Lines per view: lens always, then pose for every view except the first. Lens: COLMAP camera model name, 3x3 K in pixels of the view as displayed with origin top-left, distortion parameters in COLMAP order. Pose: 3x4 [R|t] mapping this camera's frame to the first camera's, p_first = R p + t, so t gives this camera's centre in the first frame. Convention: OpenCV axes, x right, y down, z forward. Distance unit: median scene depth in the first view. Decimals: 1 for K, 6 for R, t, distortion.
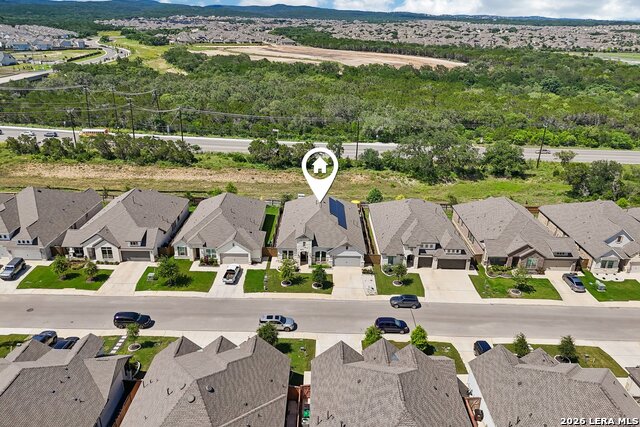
lens RADIAL K [[471.2, 0, 320.0], [0, 471.2, 213.5], [0, 0, 1]] dist [0.071058, -0.085232]
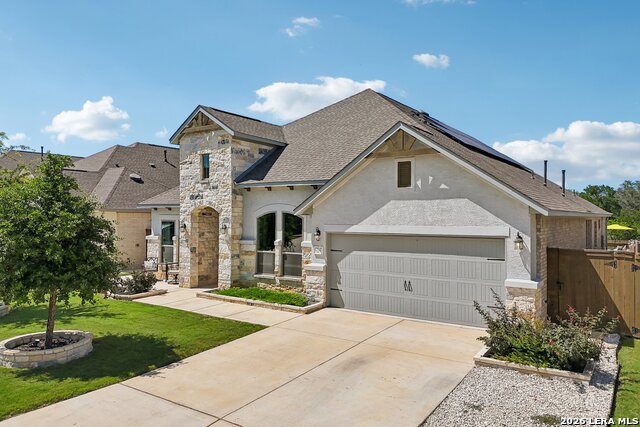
lens RADIAL K [[471.2, 0, 320.0], [0, 471.2, 213.5], [0, 0, 1]] dist [0.071058, -0.085232]
pose [[0.827480, -0.020550, -0.561119, 0.117963], [-0.200349, 0.922744, -0.329247, 0.138326], [0.524535, 0.384865, 0.759435, 0.870665]]
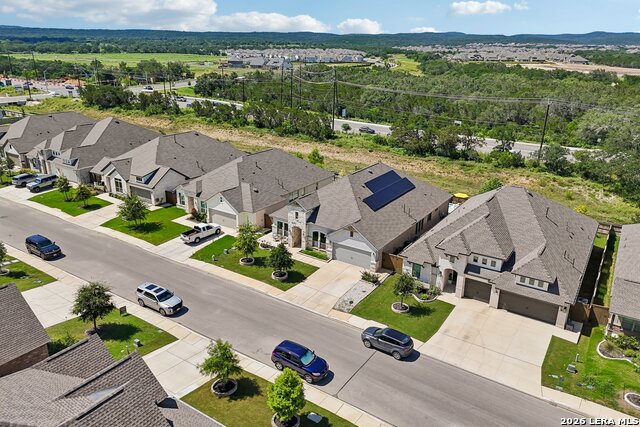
lens RADIAL K [[471.2, 0, 320.0], [0, 471.2, 213.5], [0, 0, 1]] dist [0.071058, -0.085232]
pose [[0.833926, 0.178824, -0.522100, 0.343029], [-0.209606, 0.977786, 0.000106, 0.054656], [0.510521, 0.109347, 0.852884, 0.435049]]
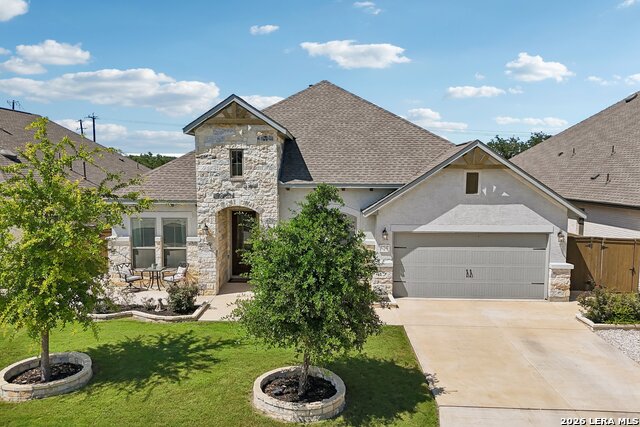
lens RADIAL K [[471.2, 0, 320.0], [0, 471.2, 213.5], [0, 0, 1]] dist [0.071058, -0.085232]
pose [[0.999620, -0.013941, -0.023761, 0.003016], [0.006266, 0.954949, -0.296705, 0.136914], [0.026827, 0.296443, 0.954674, 0.822245]]
